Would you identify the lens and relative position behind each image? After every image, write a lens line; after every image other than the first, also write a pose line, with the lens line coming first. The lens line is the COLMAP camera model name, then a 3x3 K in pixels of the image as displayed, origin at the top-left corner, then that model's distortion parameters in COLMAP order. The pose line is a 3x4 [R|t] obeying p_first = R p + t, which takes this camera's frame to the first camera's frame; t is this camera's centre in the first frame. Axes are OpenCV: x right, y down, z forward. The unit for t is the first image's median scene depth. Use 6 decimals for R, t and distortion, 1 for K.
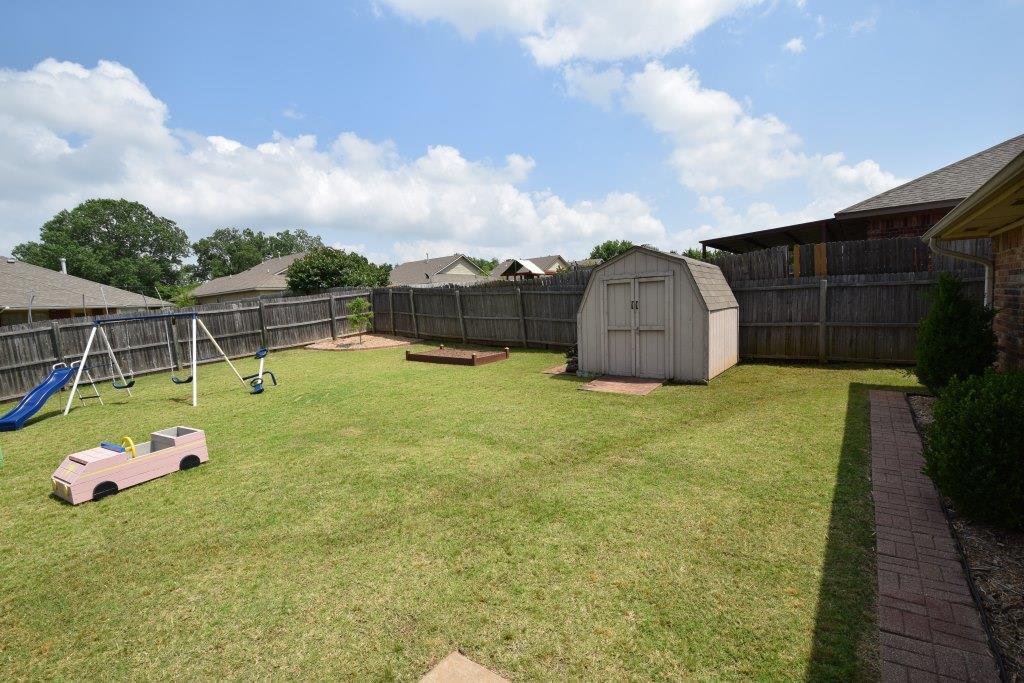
lens RADIAL K [[447.7, 0, 515.4], [0, 447.7, 347.3], [0, 0, 1]] dist [0.002355, -0.011438]
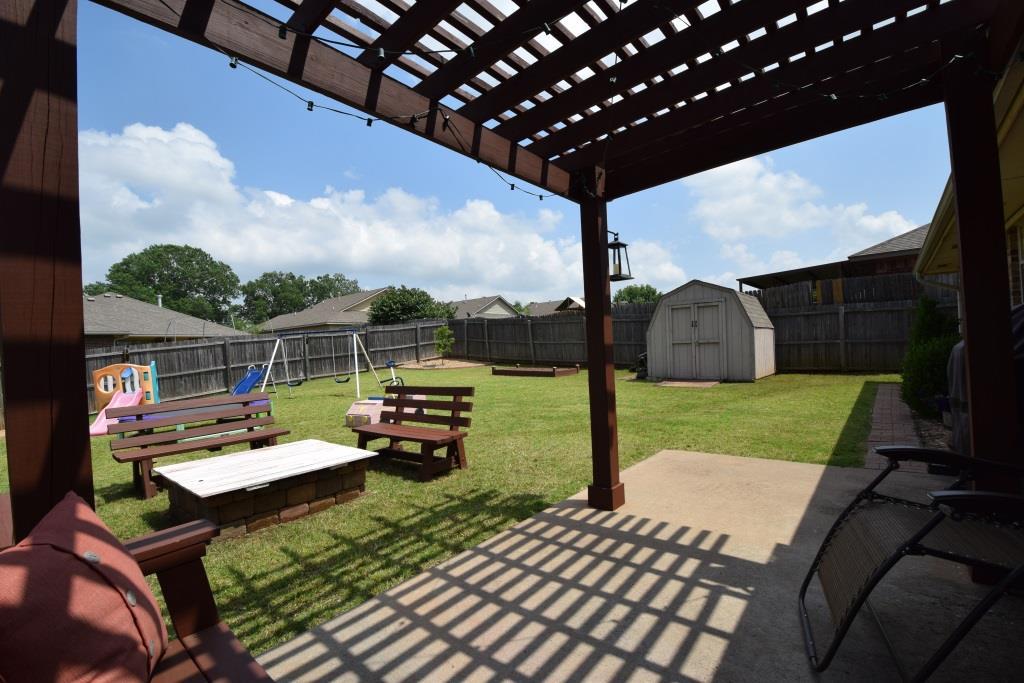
lens RADIAL K [[447.7, 0, 511.0], [0, 447.7, 343.2], [0, 0, 1]] dist [0.002355, -0.011438]
pose [[0.998796, 0.011202, -0.047765, -0.090694], [-0.016250, 0.994163, -0.106658, 0.048075], [0.046292, 0.107306, 0.993148, -0.142541]]
